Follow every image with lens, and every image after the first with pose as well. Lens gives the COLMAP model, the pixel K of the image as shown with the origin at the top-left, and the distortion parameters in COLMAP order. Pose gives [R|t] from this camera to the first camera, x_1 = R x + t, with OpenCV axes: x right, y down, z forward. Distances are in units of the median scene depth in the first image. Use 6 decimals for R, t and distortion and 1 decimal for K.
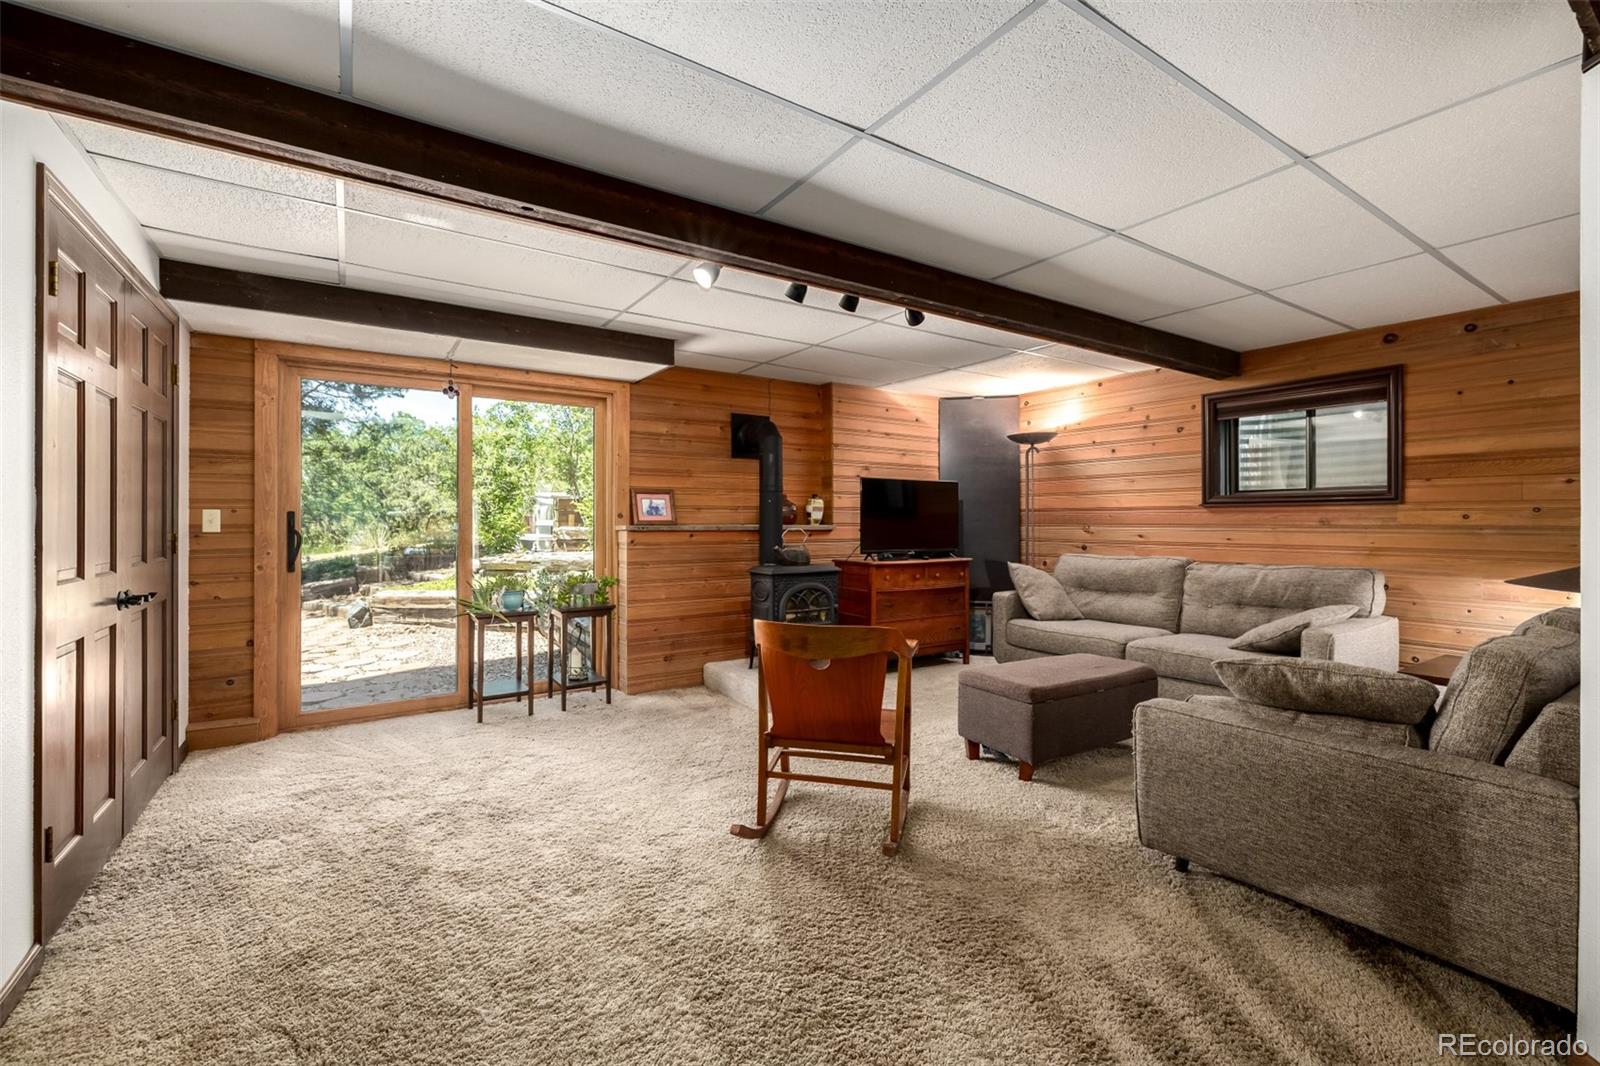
lens RADIAL K [[682.1, 0, 797.7], [0, 682.1, 519.8], [0, 0, 1]] dist [0.004955, -0.000805]
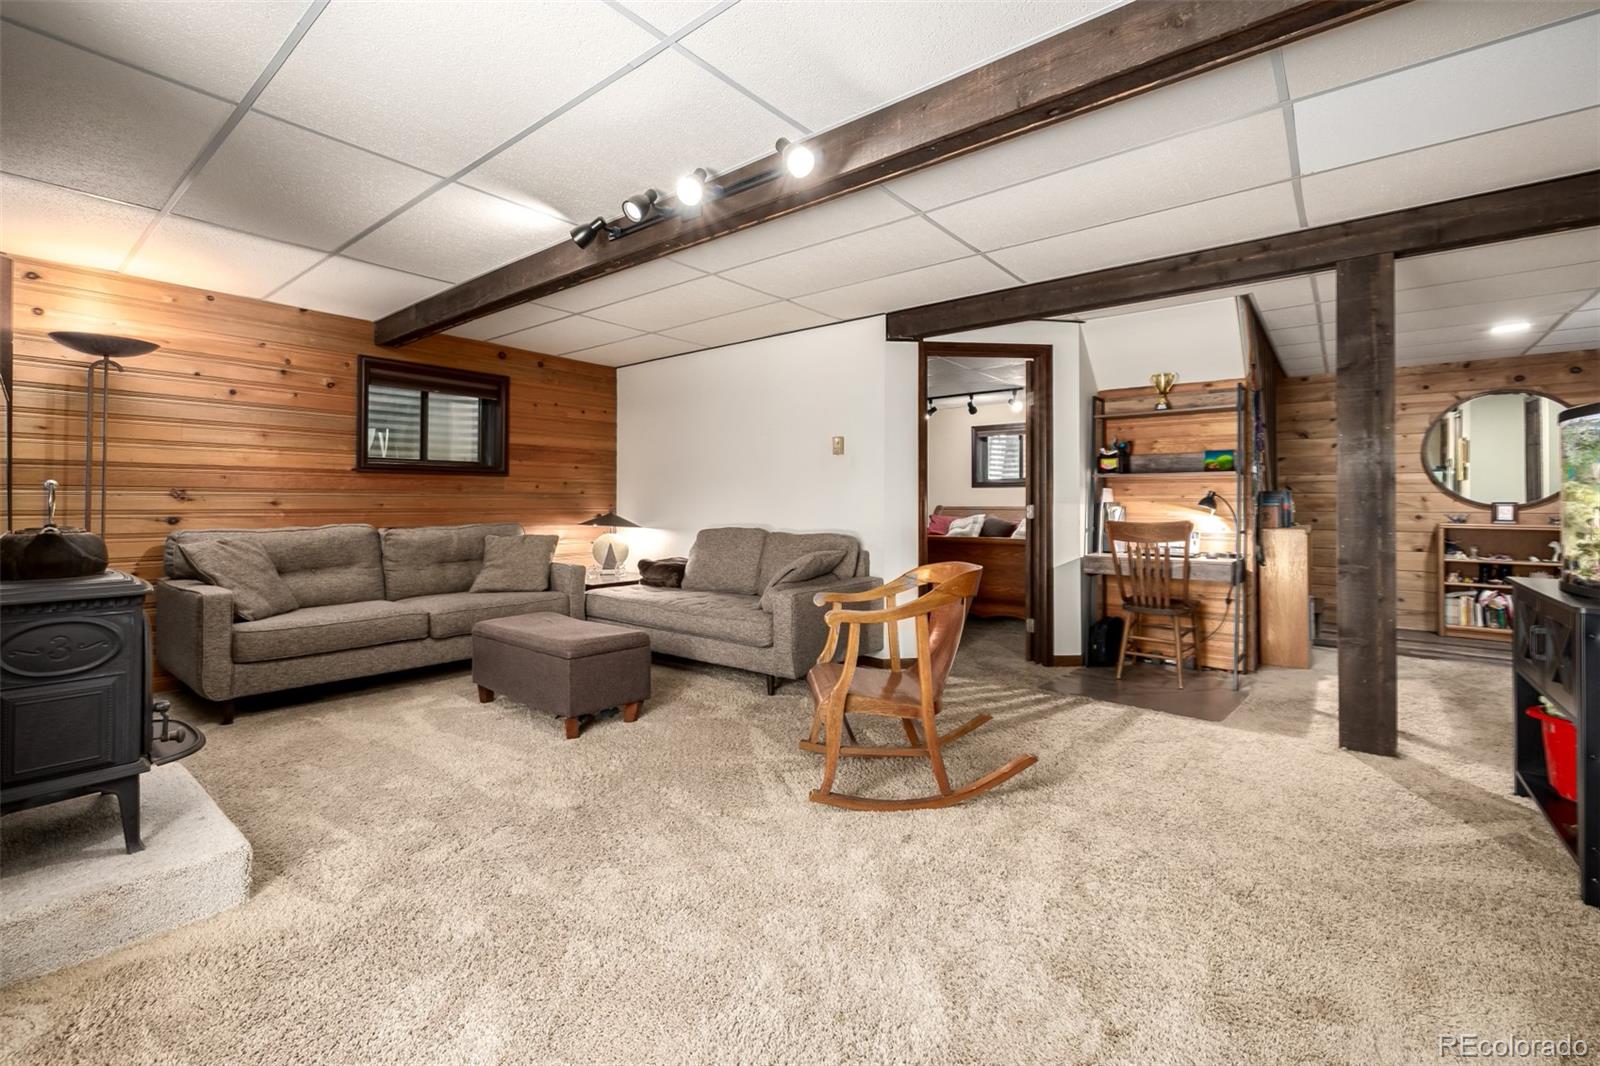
lens RADIAL K [[682.1, 0, 792.6], [0, 682.1, 499.4], [0, 0, 1]] dist [0.004955, -0.000805]
pose [[-0.293020, 0.003817, 0.956099, -0.542101], [-0.003971, 0.999979, -0.005210, 0.024558], [-0.956098, -0.005324, -0.292999, 0.749060]]
